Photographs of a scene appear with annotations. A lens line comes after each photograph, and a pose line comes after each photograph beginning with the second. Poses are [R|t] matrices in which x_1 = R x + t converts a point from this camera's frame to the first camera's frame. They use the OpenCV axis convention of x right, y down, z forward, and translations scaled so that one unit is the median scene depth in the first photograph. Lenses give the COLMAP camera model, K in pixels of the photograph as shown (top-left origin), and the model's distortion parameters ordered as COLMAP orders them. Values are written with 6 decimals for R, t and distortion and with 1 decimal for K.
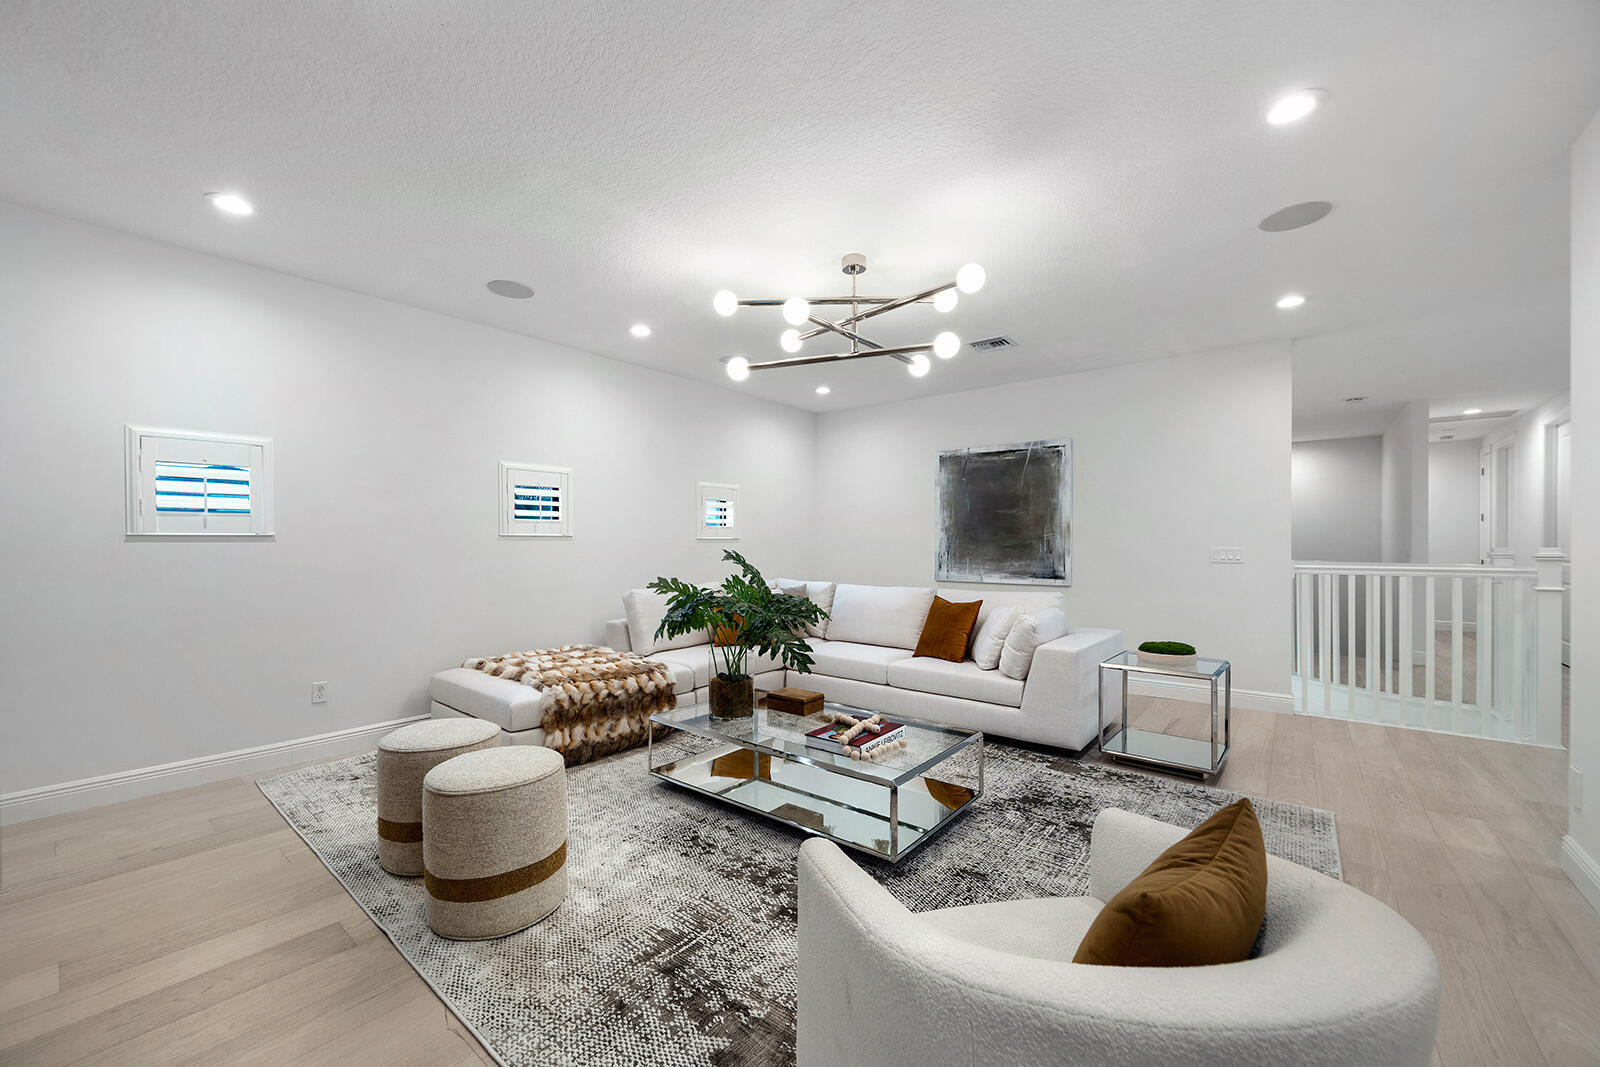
lens RADIAL K [[623.7, 0, 799.4], [0, 623.7, 543.9], [0, 0, 1]] dist [-0.022790, 0.000001]
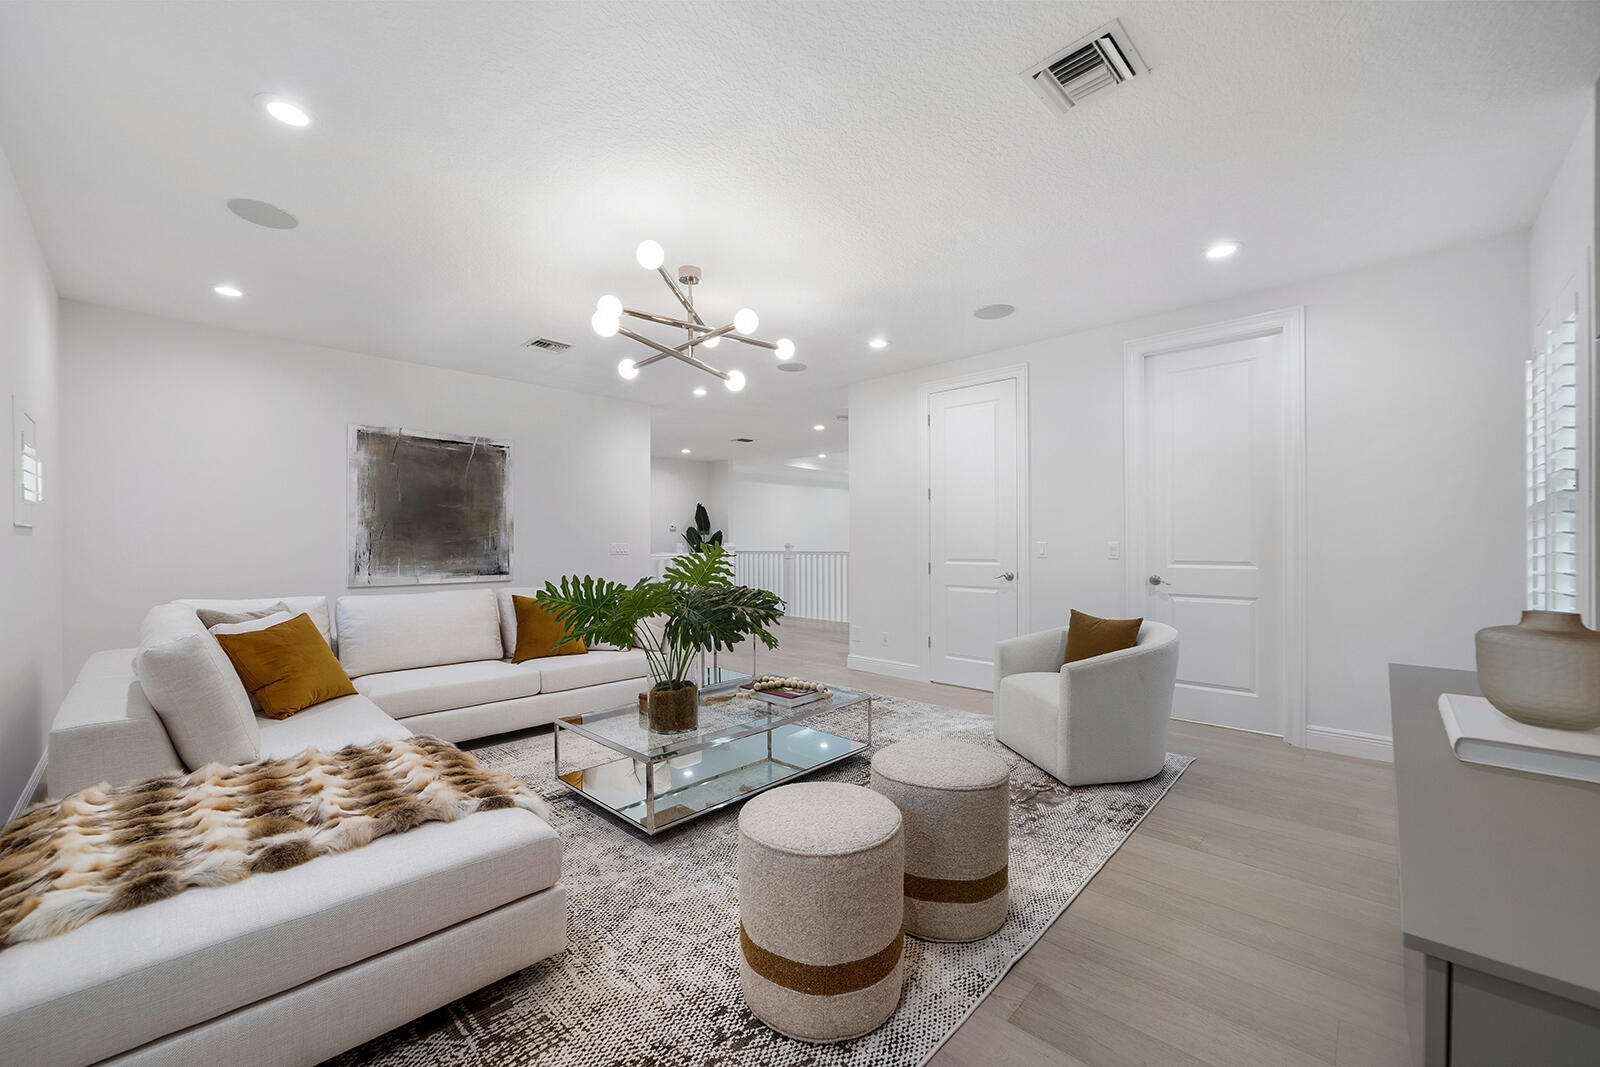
lens RADIAL K [[622.2, 0, 773.3], [0, 622.2, 545.6], [0, 0, 1]] dist [-0.016013, 0.000148]
pose [[0.102759, -0.004033, 0.994698, -0.551619], [0.003487, 0.999987, 0.003694, 0.005720], [-0.994700, 0.003089, 0.102772, 0.429897]]
